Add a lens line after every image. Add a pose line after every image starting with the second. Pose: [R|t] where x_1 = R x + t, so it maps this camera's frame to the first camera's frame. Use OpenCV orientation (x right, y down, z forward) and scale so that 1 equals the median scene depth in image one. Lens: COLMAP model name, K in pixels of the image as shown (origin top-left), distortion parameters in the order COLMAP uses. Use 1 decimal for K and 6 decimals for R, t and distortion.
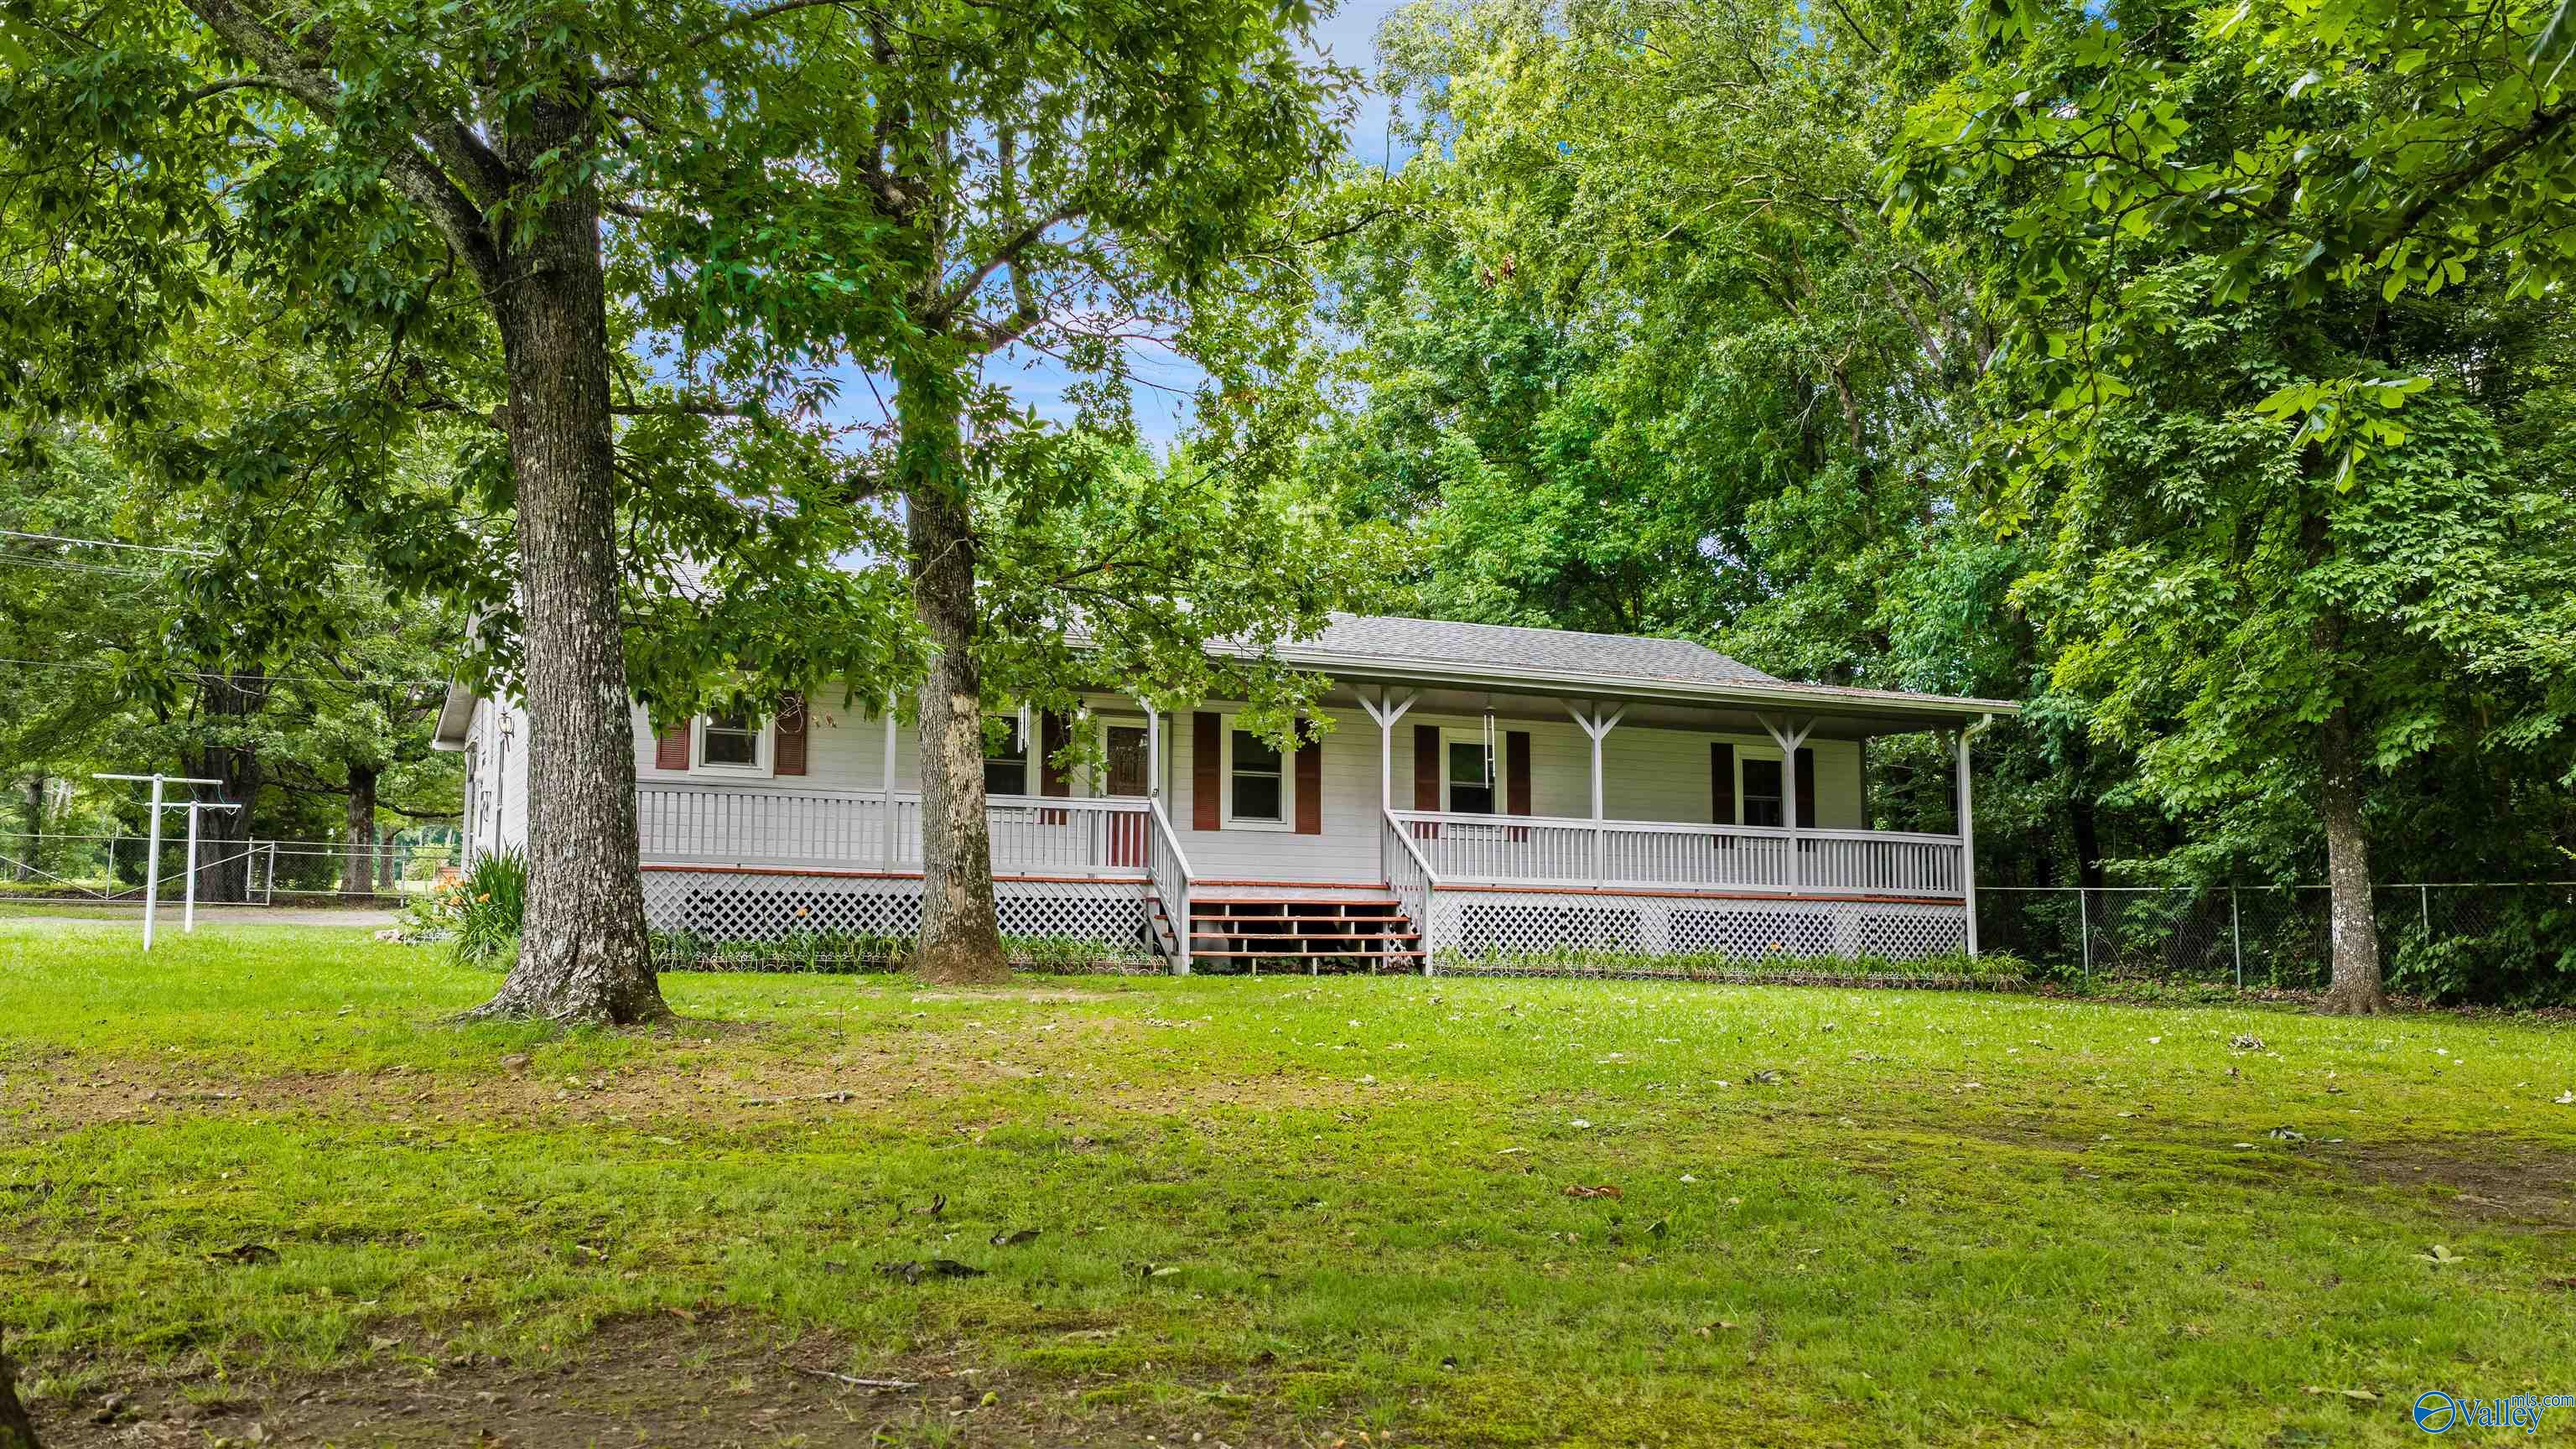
lens RADIAL K [[2115.3, 0, 1288.0], [0, 2115.3, 724.5], [0, 0, 1]] dist [0.004731, -0.006240]
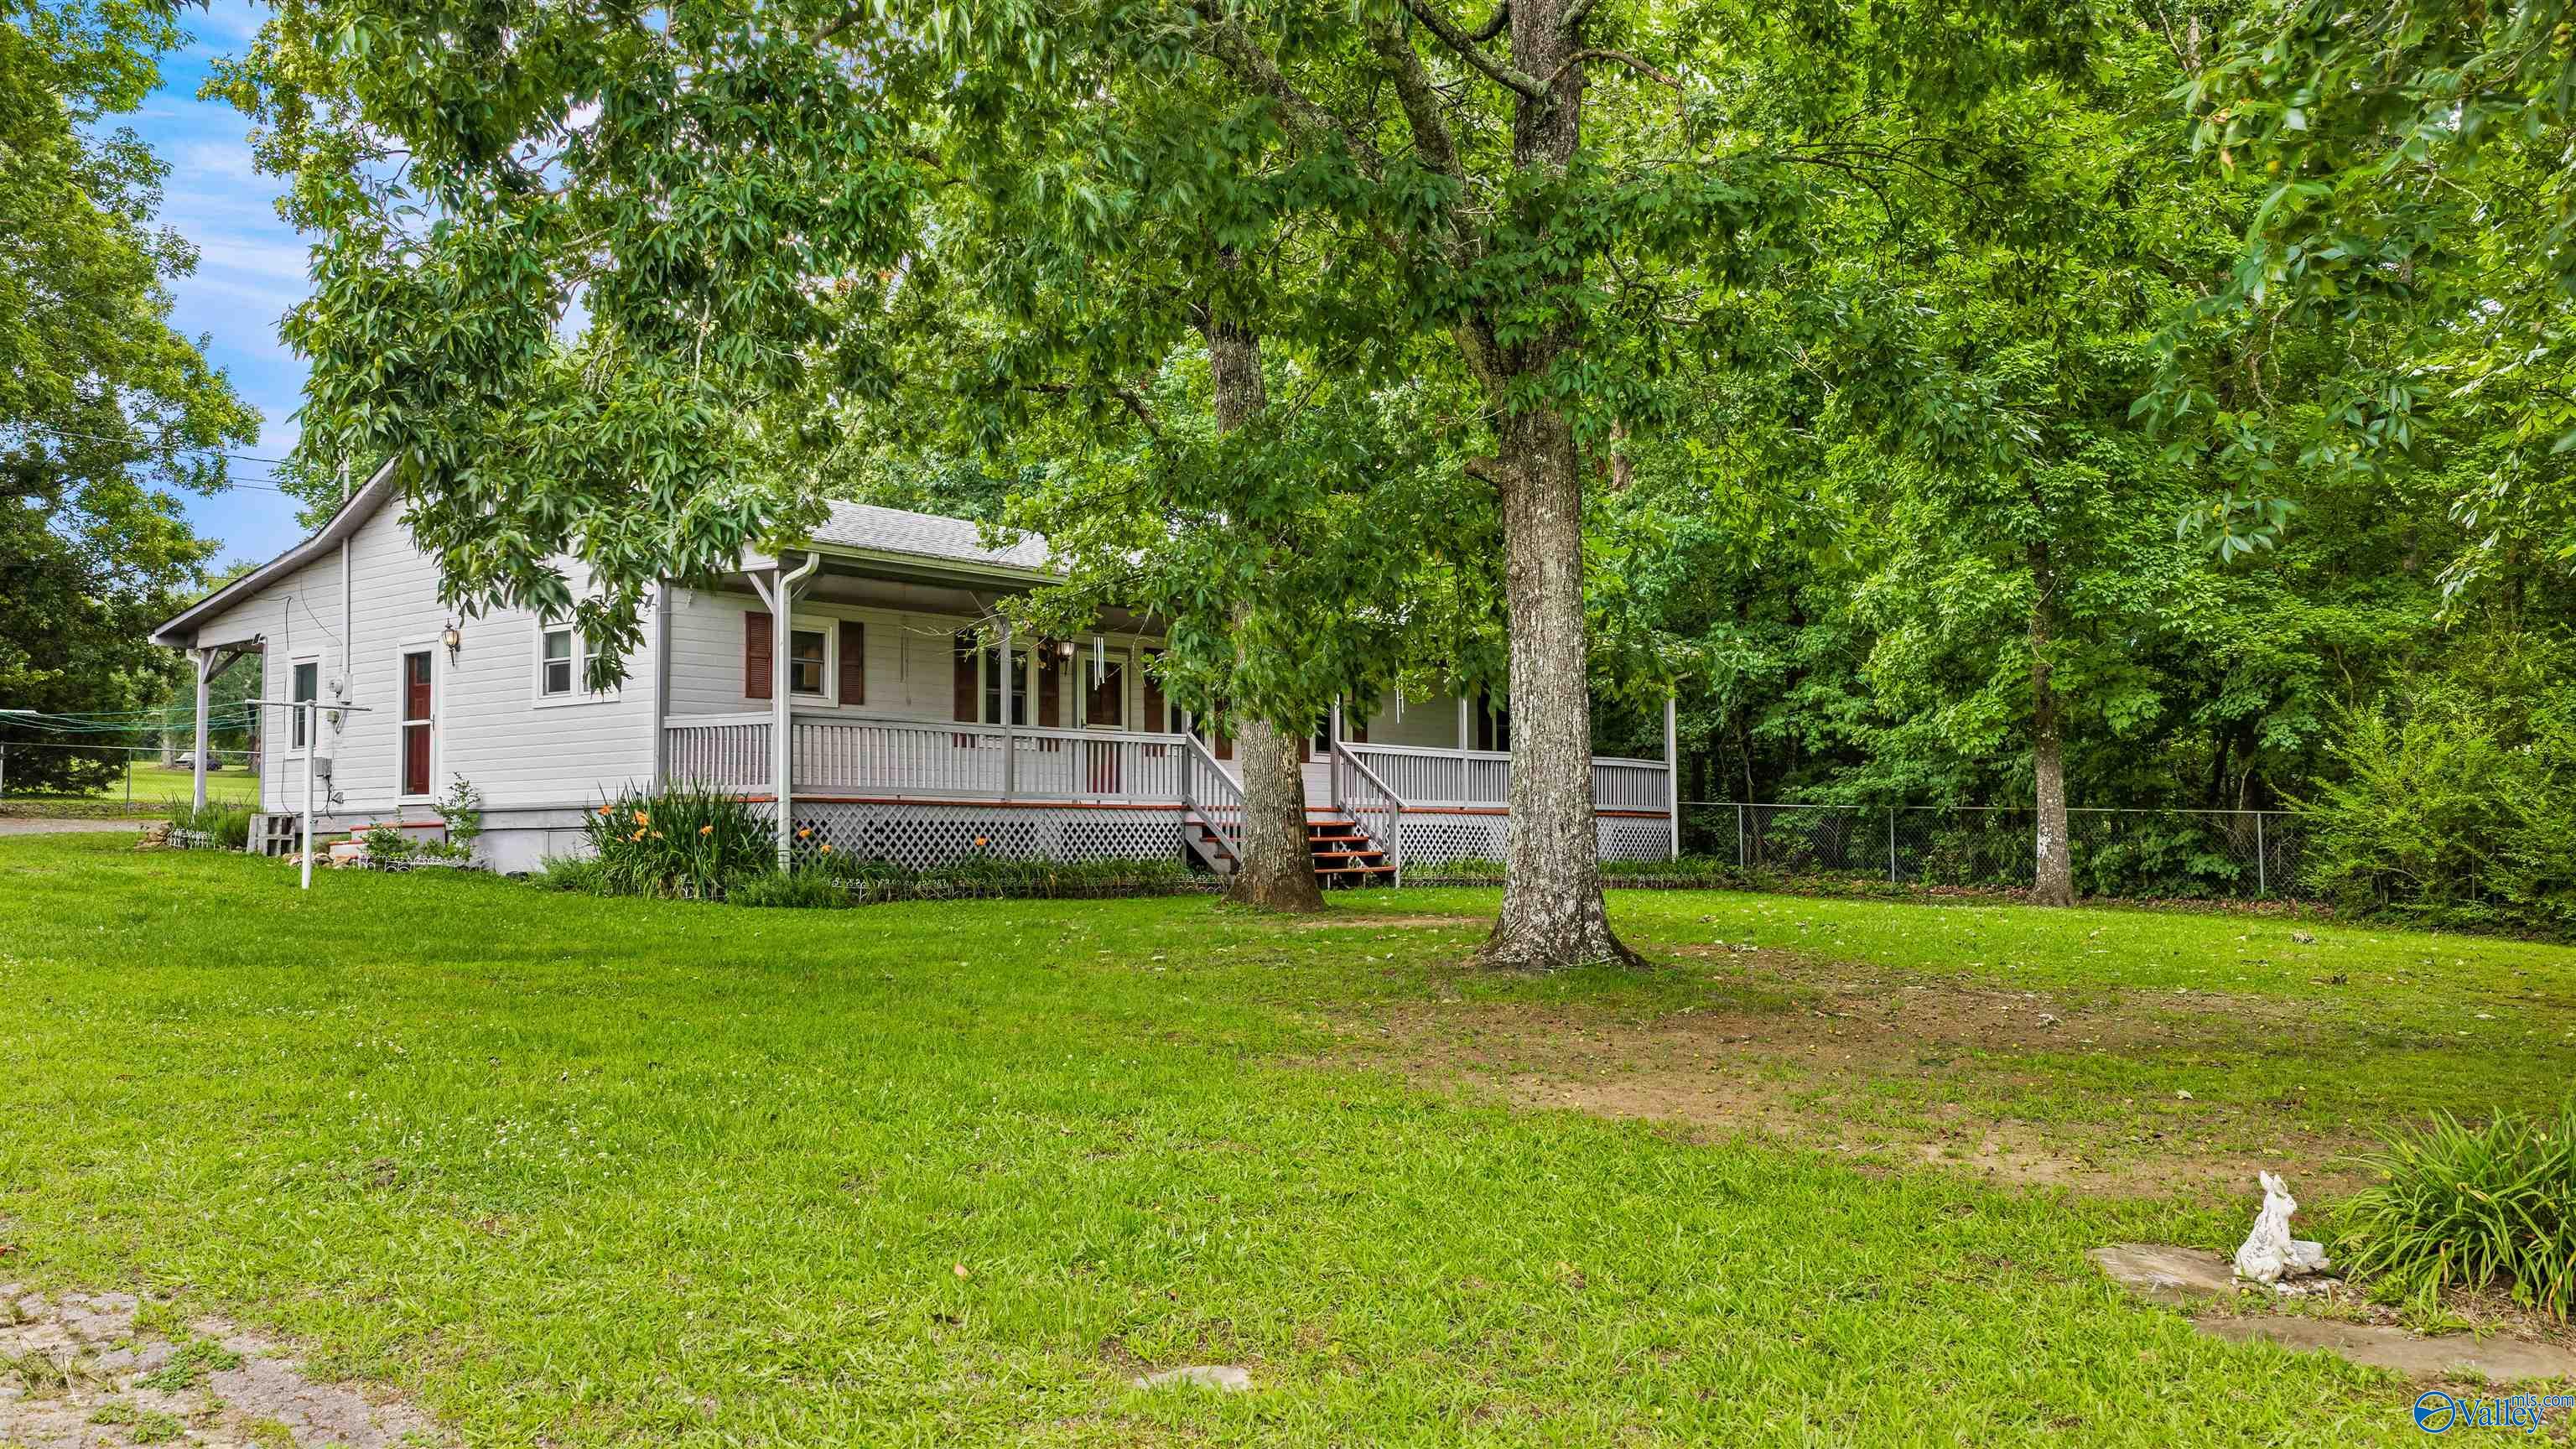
lens RADIAL K [[2122.0, 0, 1275.9], [0, 2122.0, 713.2], [0, 0, 1]] dist [0.016748, -0.067658]
pose [[0.914035, 0.016828, 0.405286, -0.477807], [-0.038601, 0.998213, 0.045610, -0.027578], [-0.403794, -0.057333, 0.913051, -0.029071]]
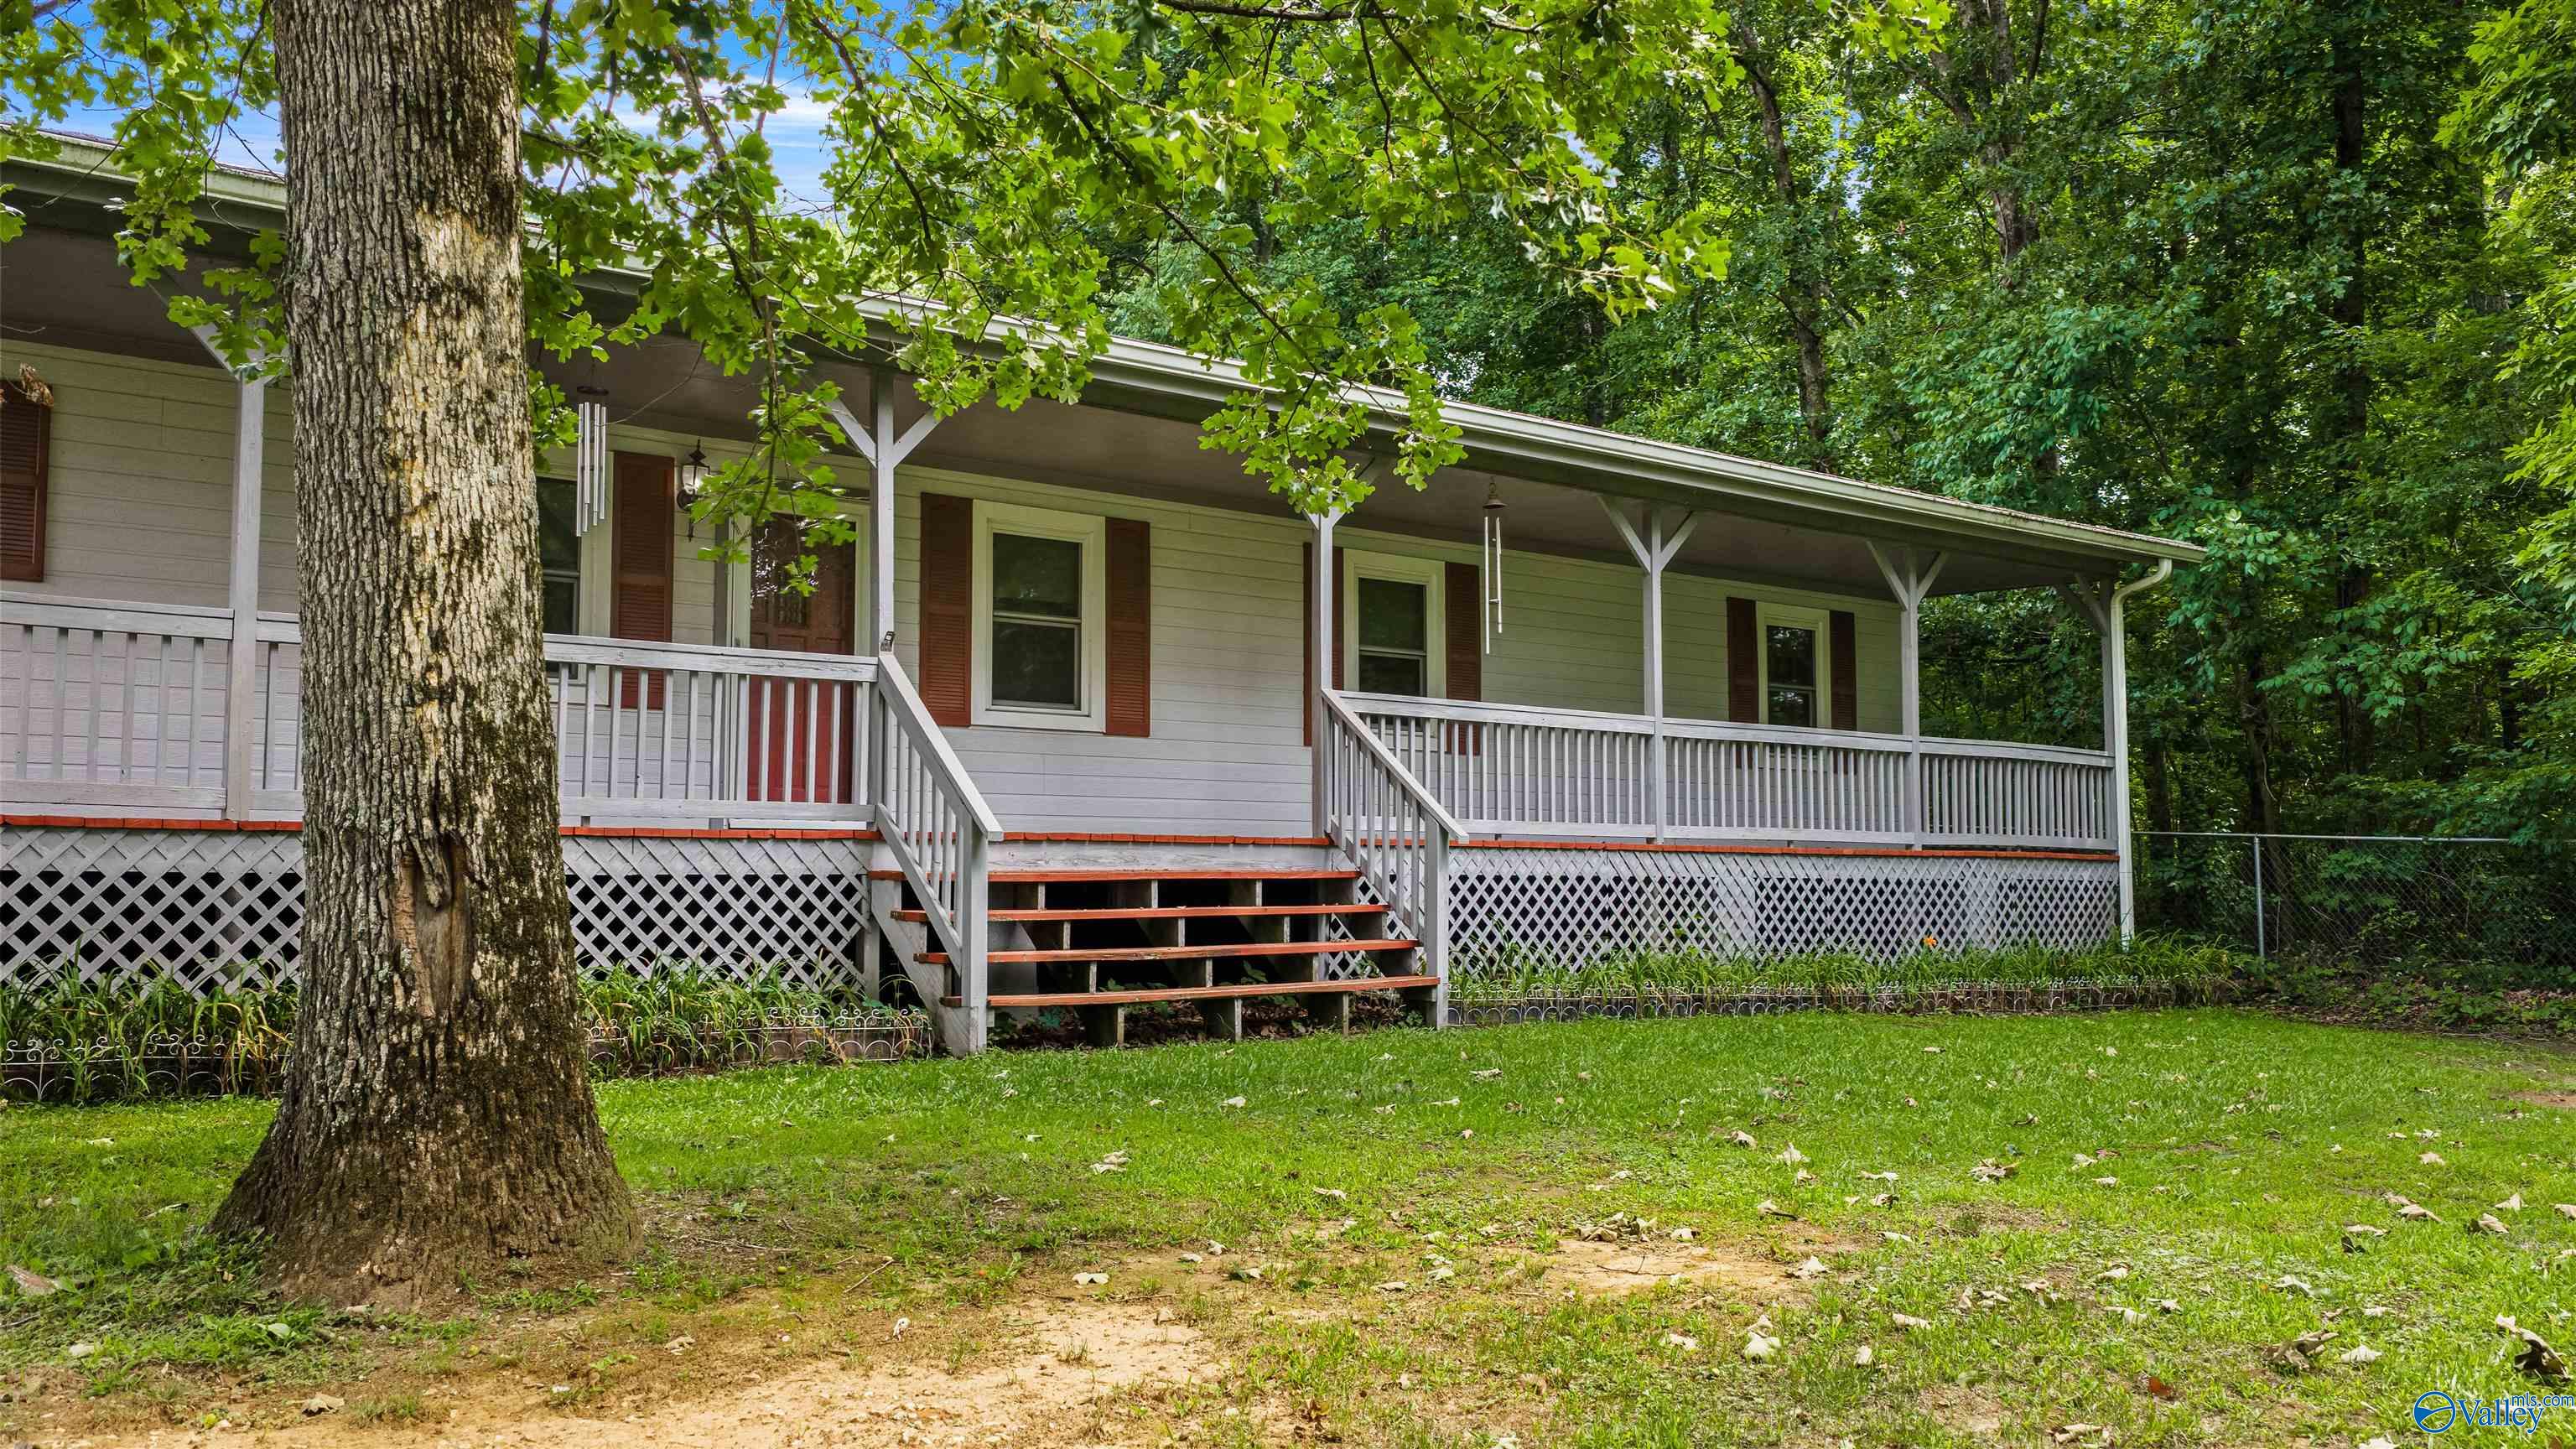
lens RADIAL K [[2143.7, 0, 1287.5], [0, 2143.7, 719.0], [0, 0, 1]] dist [0.002843, -0.010883]
pose [[0.972849, 0.015129, 0.230947, -0.086697], [-0.024937, 0.998904, 0.039609, 0.029261], [-0.230095, -0.044293, 0.972160, 0.539665]]
